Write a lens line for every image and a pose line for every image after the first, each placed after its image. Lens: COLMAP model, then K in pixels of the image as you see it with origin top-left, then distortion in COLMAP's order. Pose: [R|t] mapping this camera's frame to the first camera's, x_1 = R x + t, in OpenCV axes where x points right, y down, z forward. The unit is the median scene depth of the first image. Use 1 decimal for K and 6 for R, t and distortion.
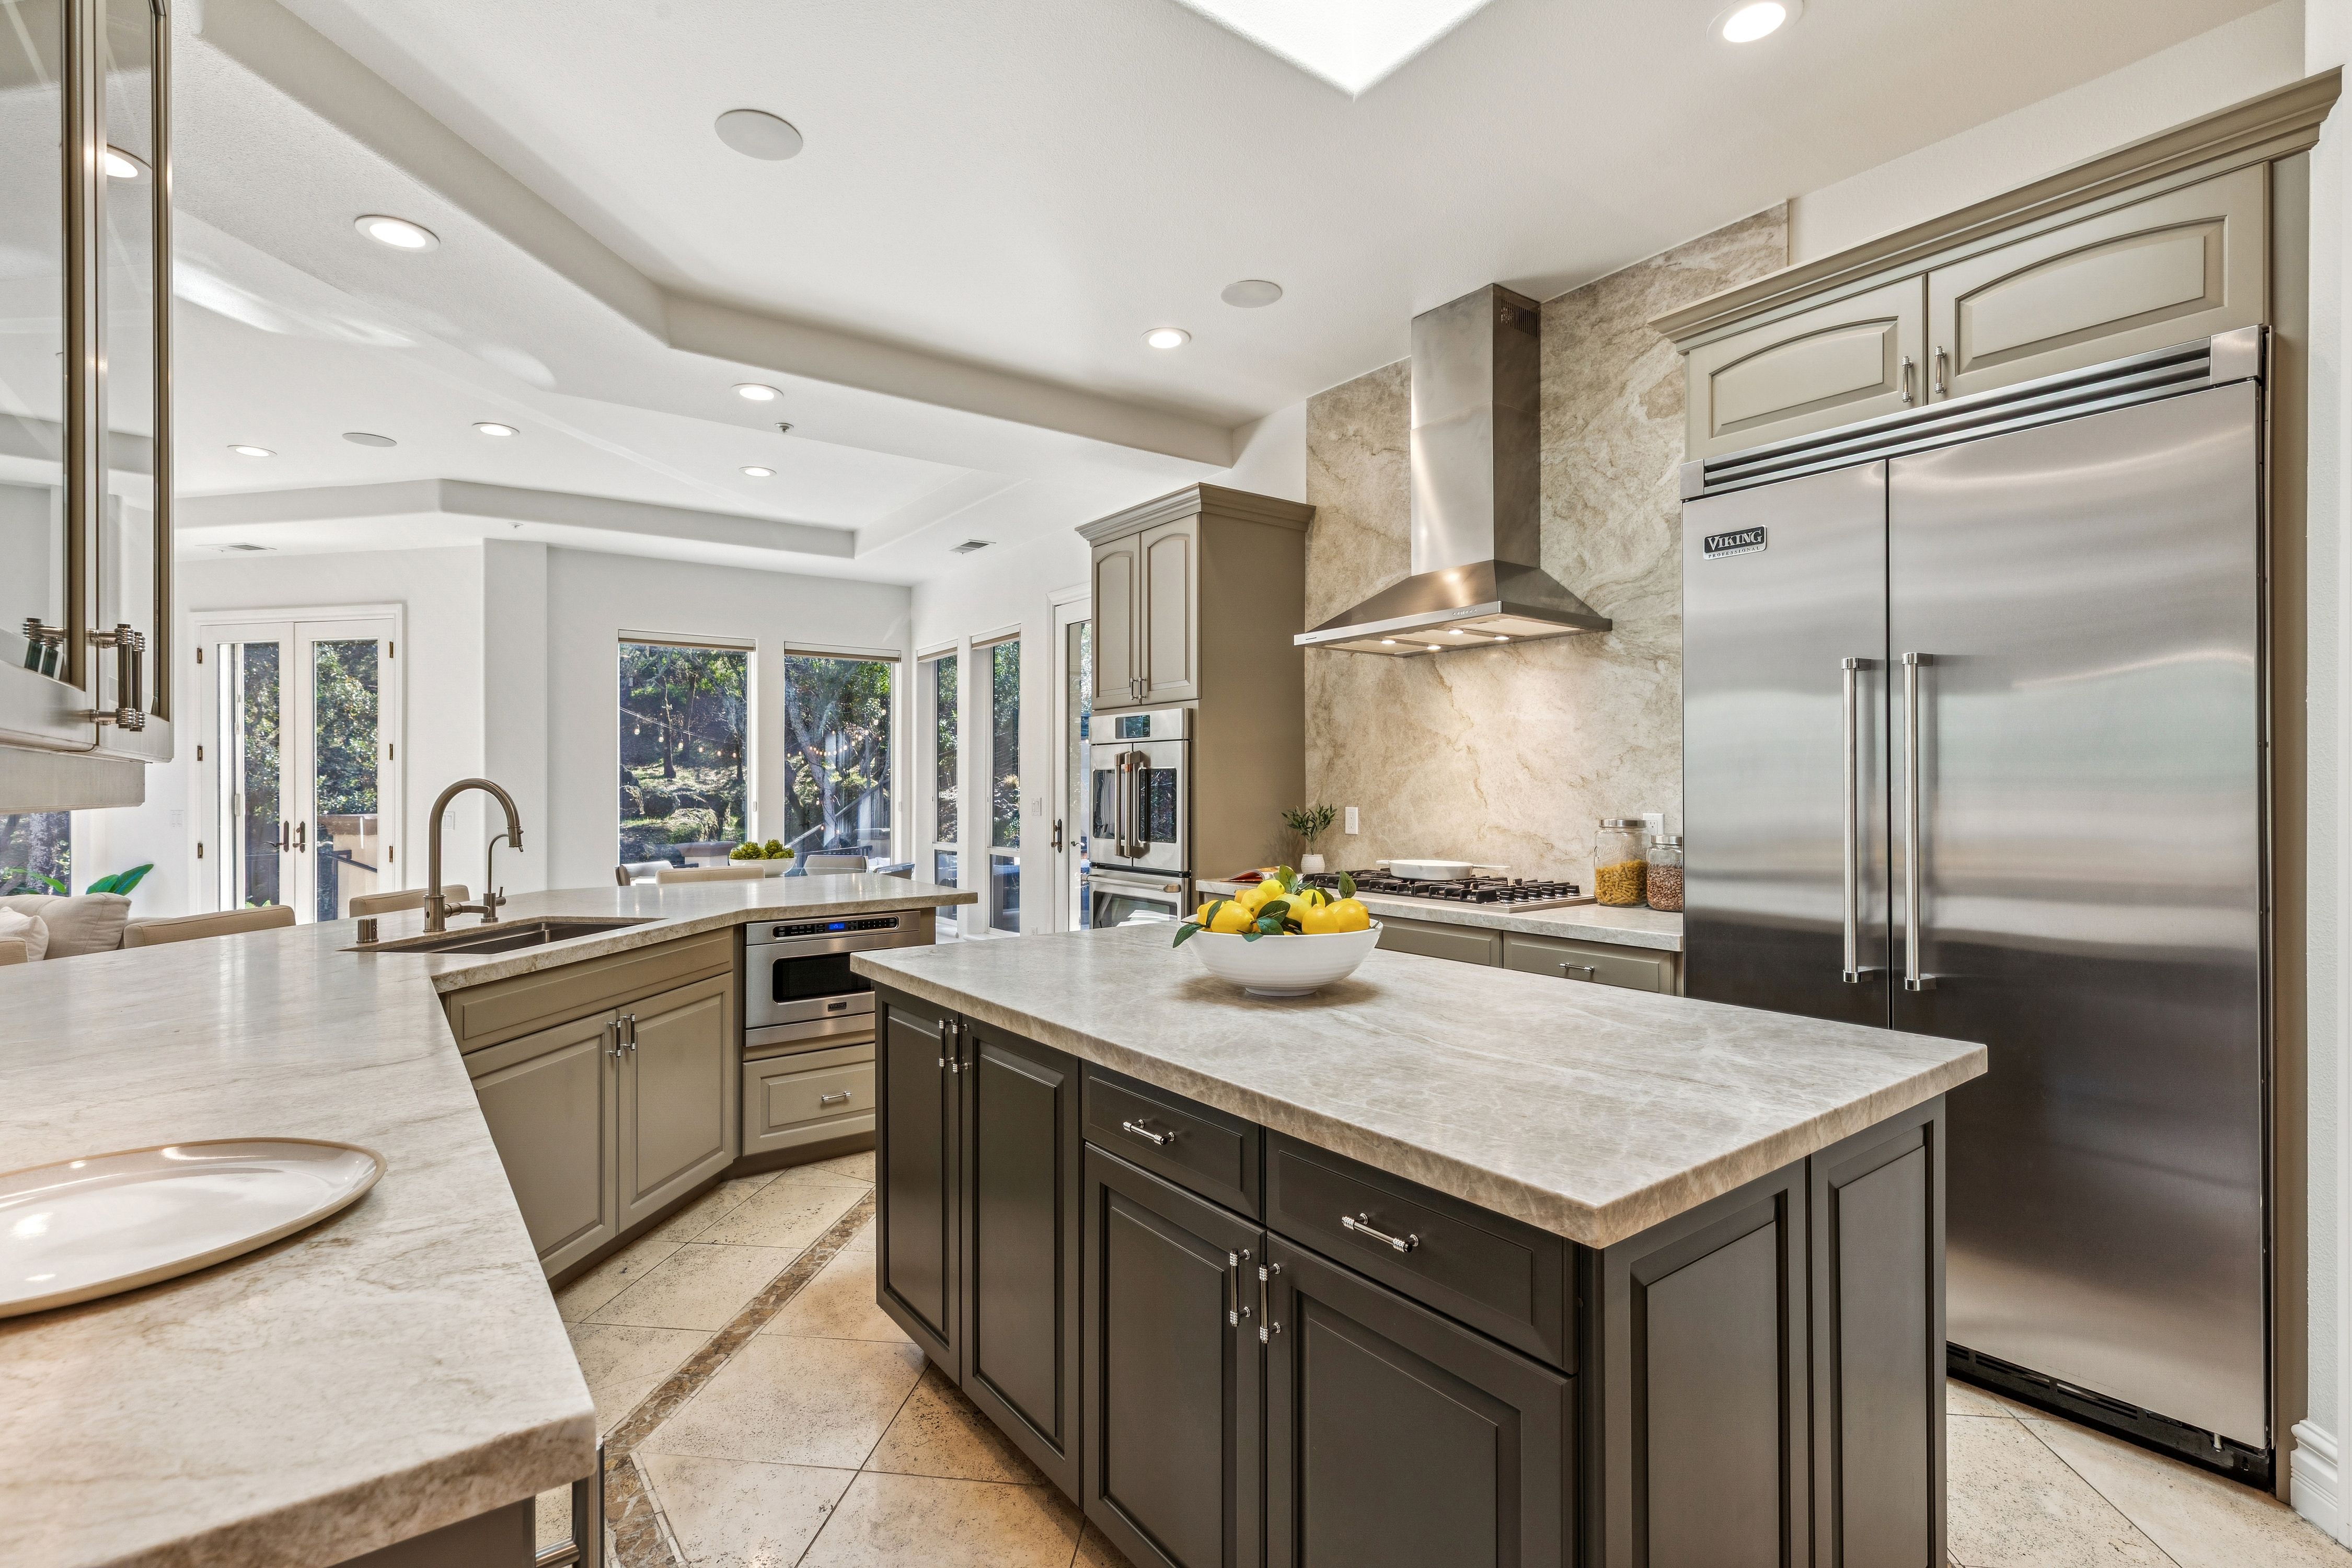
lens RADIAL K [[1062.8, 0, 1189.8], [0, 1062.8, 790.2], [0, 0, 1]] dist [0.006547, -0.000018]
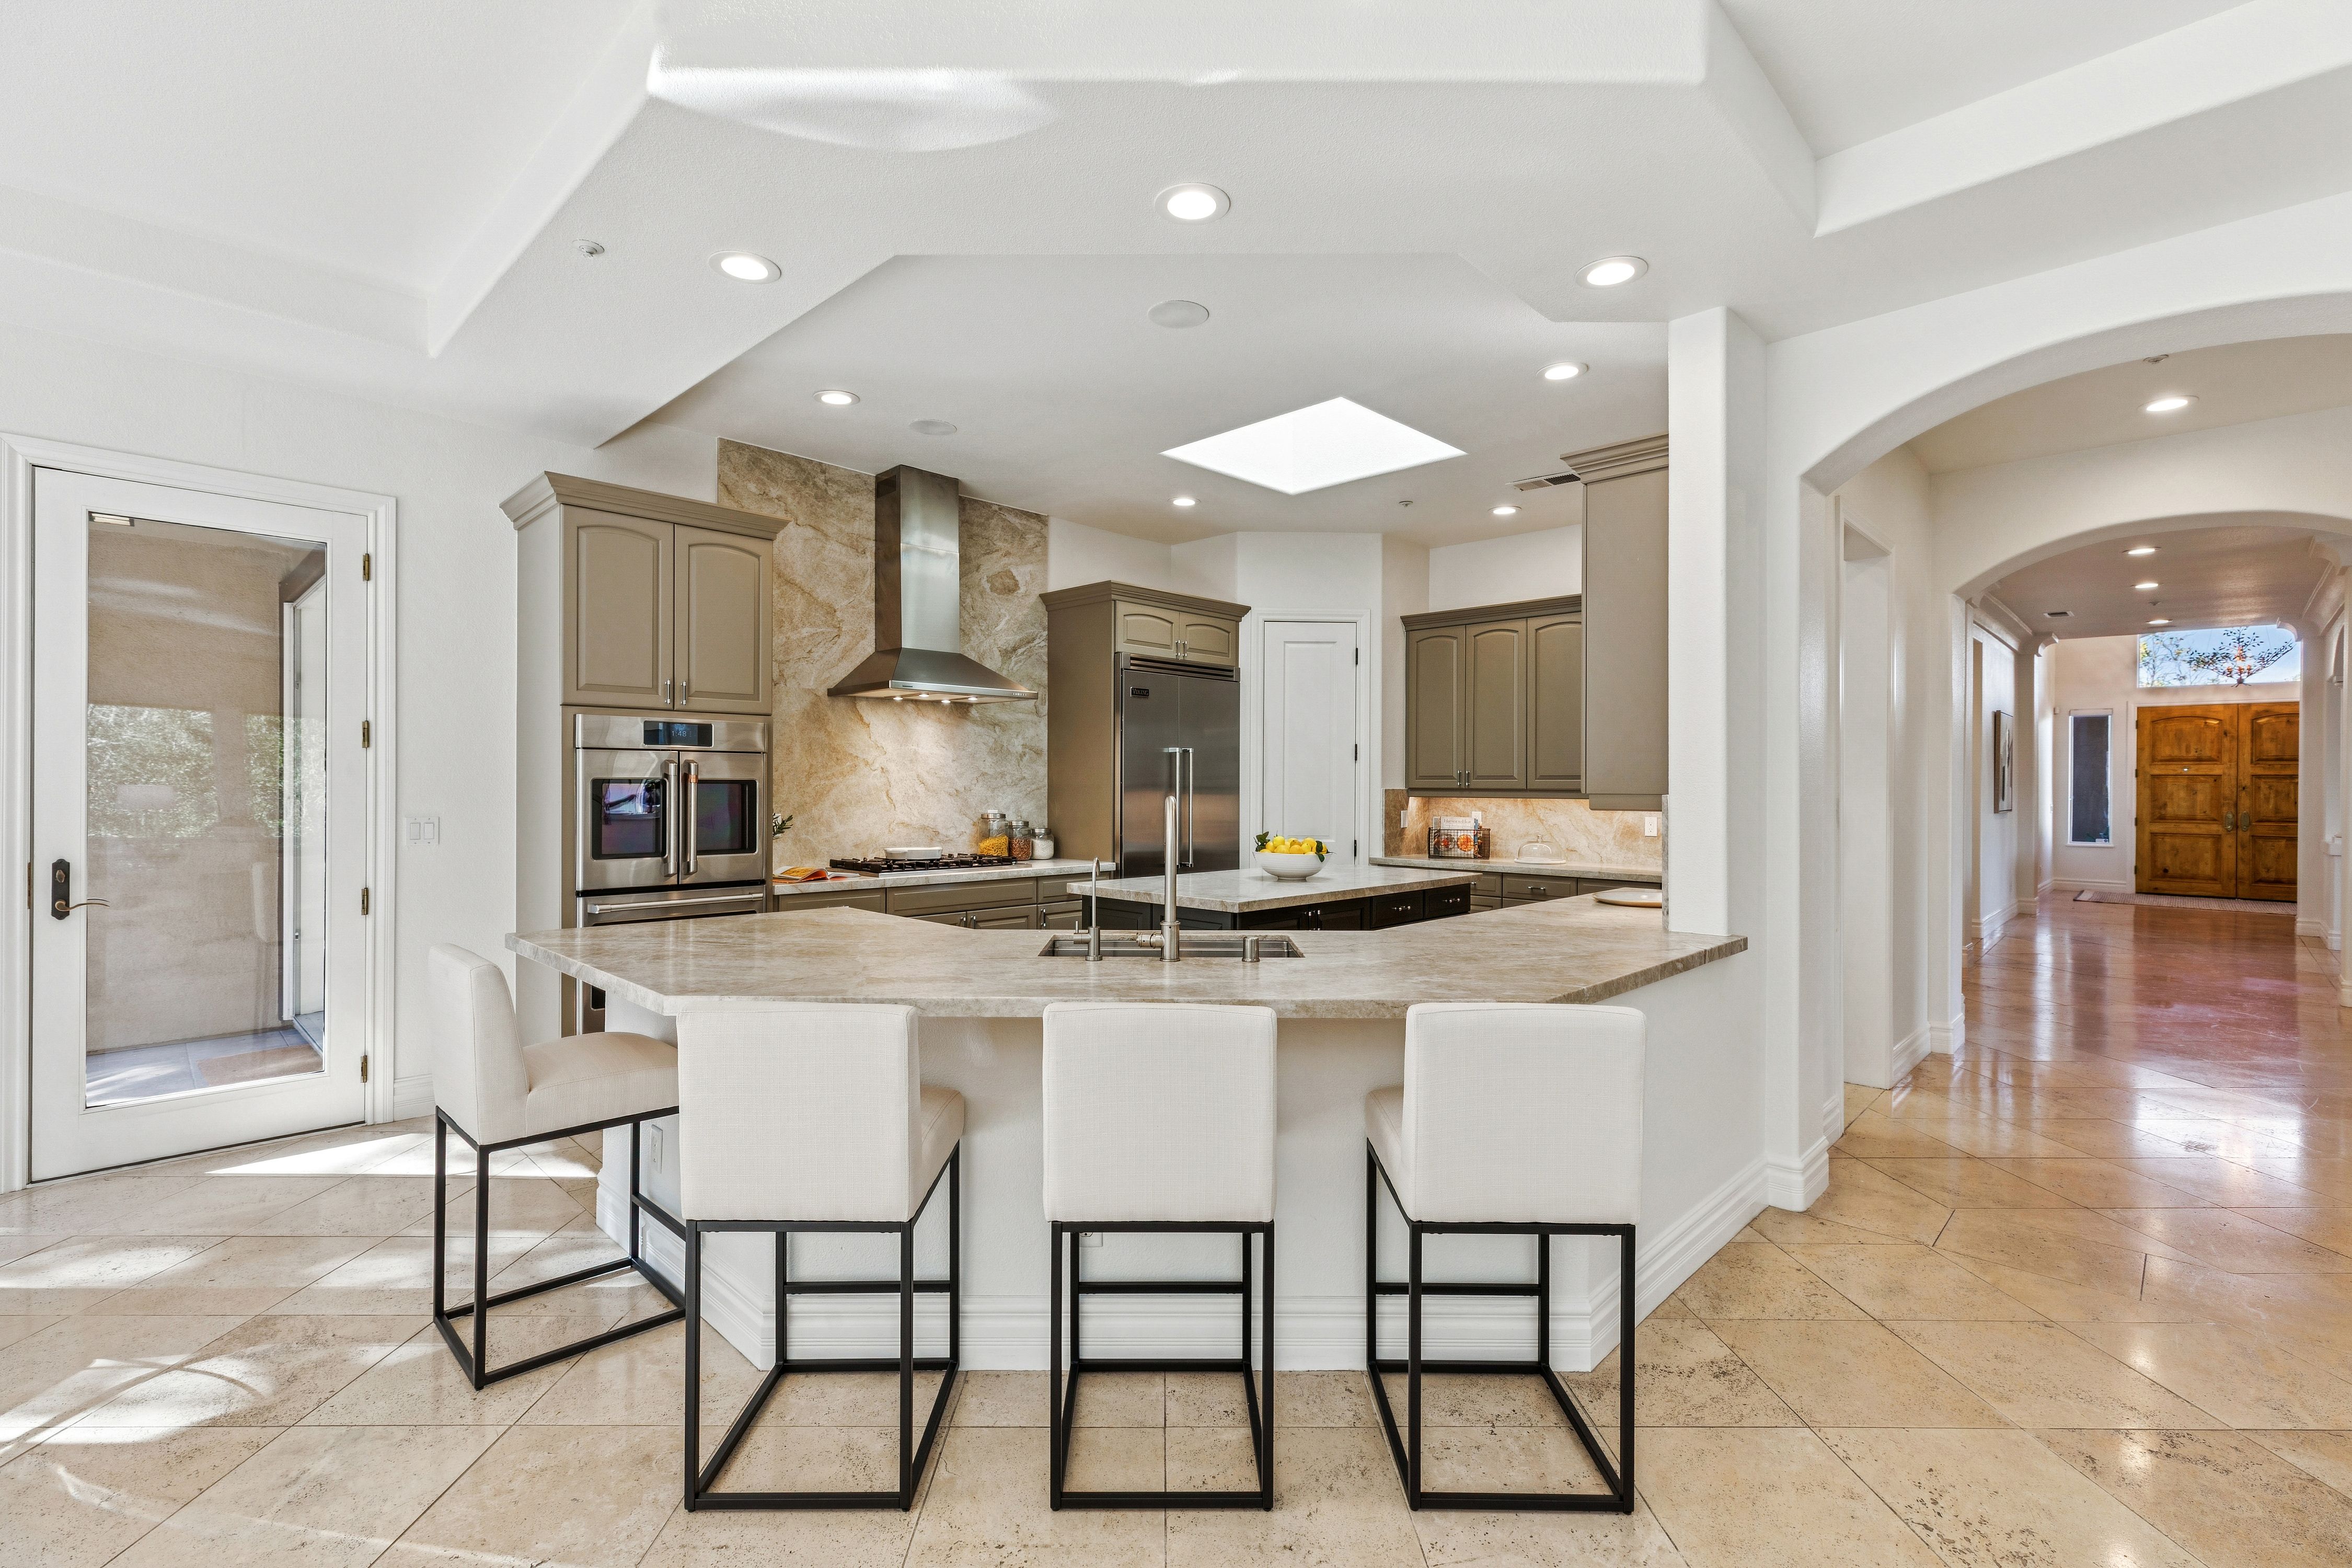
lens RADIAL K [[1062.8, 0, 1176.6], [0, 1062.8, 783.0], [0, 0, 1]] dist [0.006547, -0.000018]
pose [[-0.137679, 0.004317, 0.990467, -1.177863], [0.000863, 0.999991, -0.004239, -0.014017], [-0.990477, 0.000271, -0.137682, 0.791932]]
